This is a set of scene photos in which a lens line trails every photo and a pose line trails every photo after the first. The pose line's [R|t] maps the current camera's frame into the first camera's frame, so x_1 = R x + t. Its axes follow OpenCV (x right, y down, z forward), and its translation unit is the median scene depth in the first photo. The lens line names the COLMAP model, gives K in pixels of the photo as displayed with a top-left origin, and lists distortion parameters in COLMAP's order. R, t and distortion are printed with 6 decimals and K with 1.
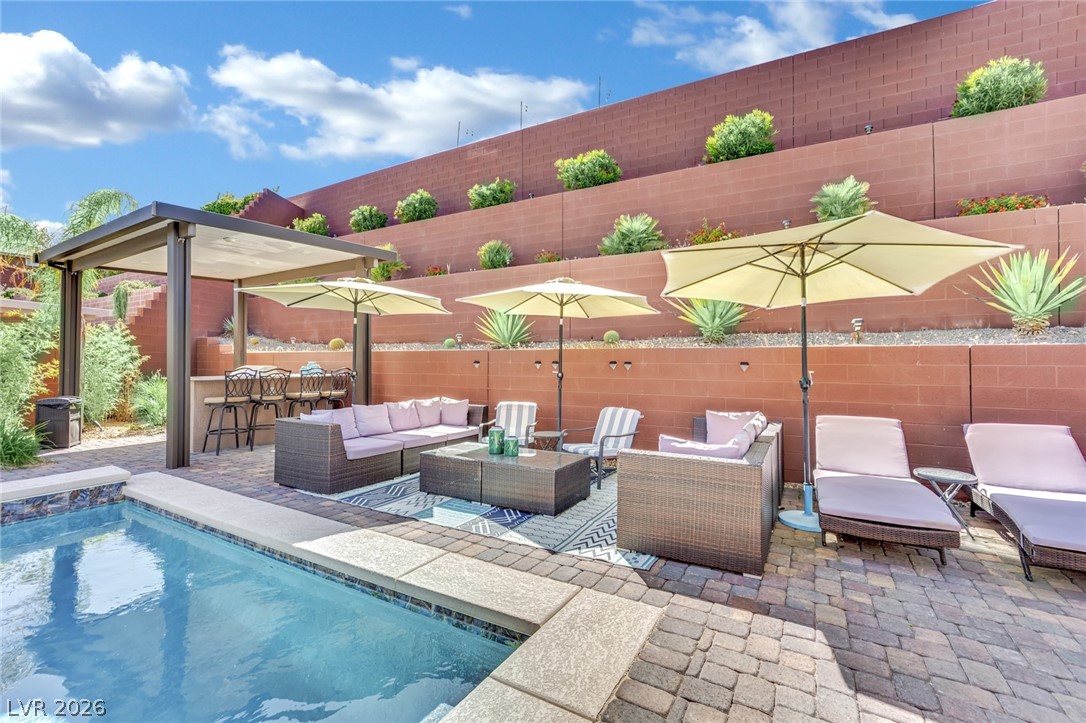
lens RADIAL K [[499.8, 0, 543.0], [0, 499.8, 361.5], [0, 0, 1]] dist [-0.001037, -0.000219]
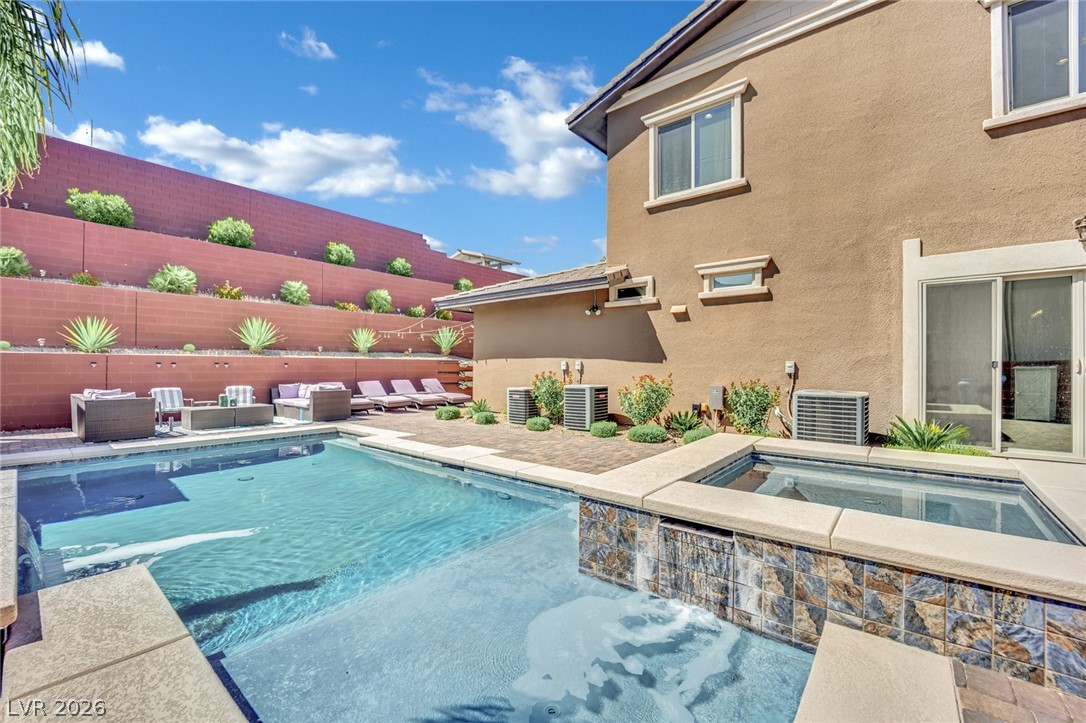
lens RADIAL K [[447.2, 0, 543.0], [0, 447.2, 361.5], [0, 0, 1]] dist [-0.000256, -0.000224]
pose [[0.135937, 0.010411, 0.990663, -1.177249], [-0.009248, 0.999915, -0.009239, -0.001683], [-0.990674, -0.007906, 0.136021, -0.326400]]
